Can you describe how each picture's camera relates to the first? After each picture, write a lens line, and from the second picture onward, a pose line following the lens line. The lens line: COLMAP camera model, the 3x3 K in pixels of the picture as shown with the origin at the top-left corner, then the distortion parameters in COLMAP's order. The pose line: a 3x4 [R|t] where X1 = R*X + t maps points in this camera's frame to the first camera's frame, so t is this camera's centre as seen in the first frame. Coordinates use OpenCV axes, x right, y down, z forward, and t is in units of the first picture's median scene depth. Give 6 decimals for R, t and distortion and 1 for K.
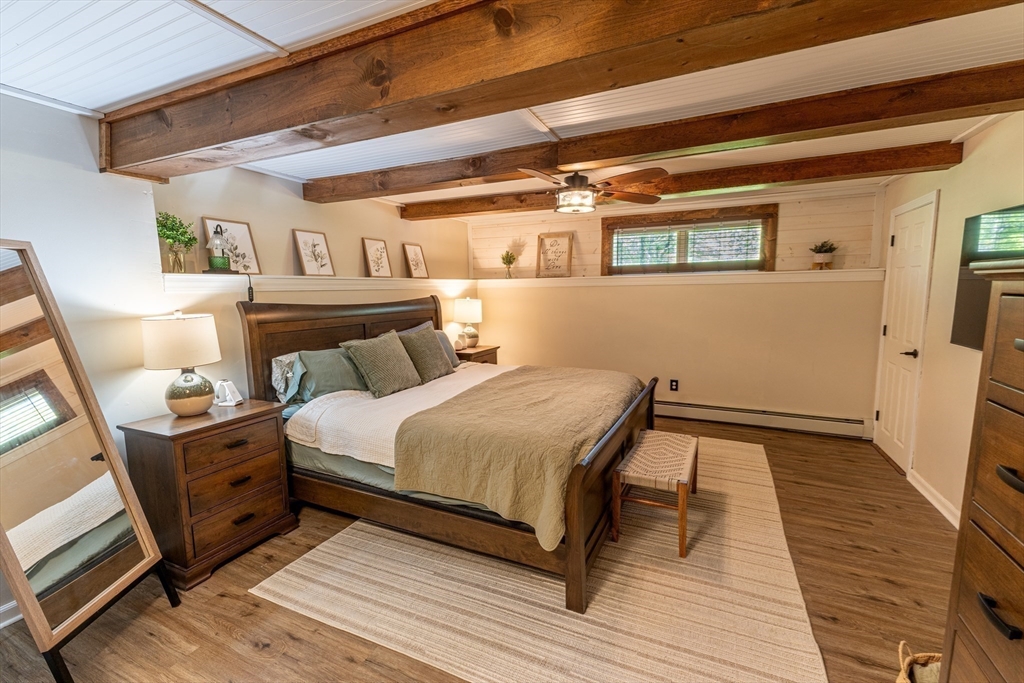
lens RADIAL K [[431.5, 0, 515.6], [0, 431.5, 340.0], [0, 0, 1]] dist [0.009029, -0.001539]
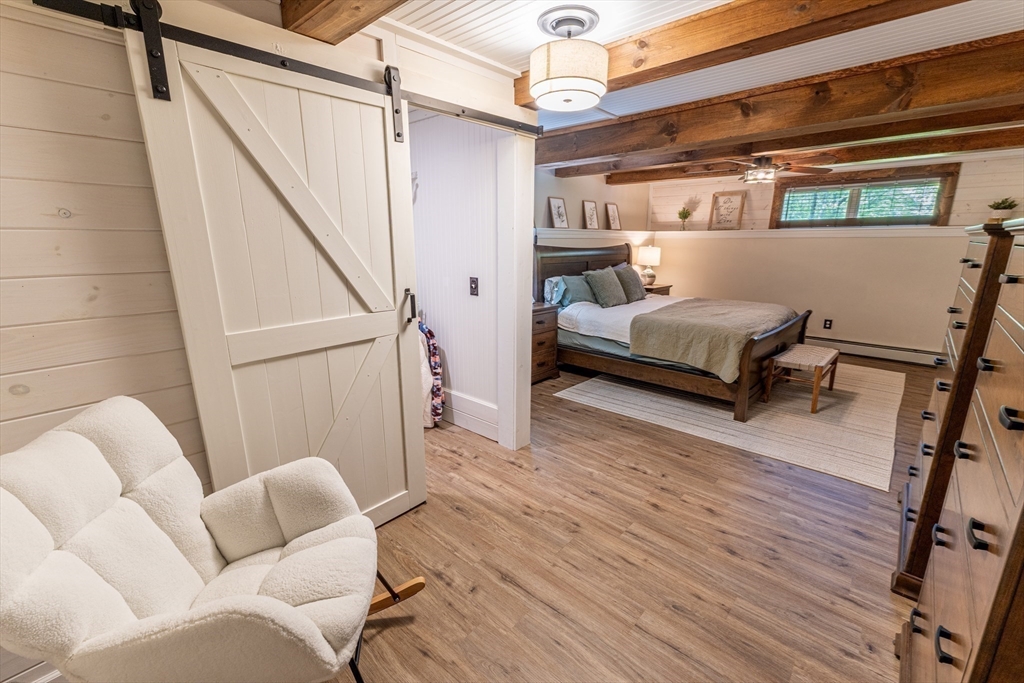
lens RADIAL K [[431.5, 0, 515.8], [0, 431.5, 340.3], [0, 0, 1]] dist [0.009029, -0.001539]
pose [[0.954690, 0.082196, -0.286026, -0.147230], [-0.049801, 0.991674, 0.118752, 0.069796], [0.293405, -0.099127, 0.950835, -0.532391]]
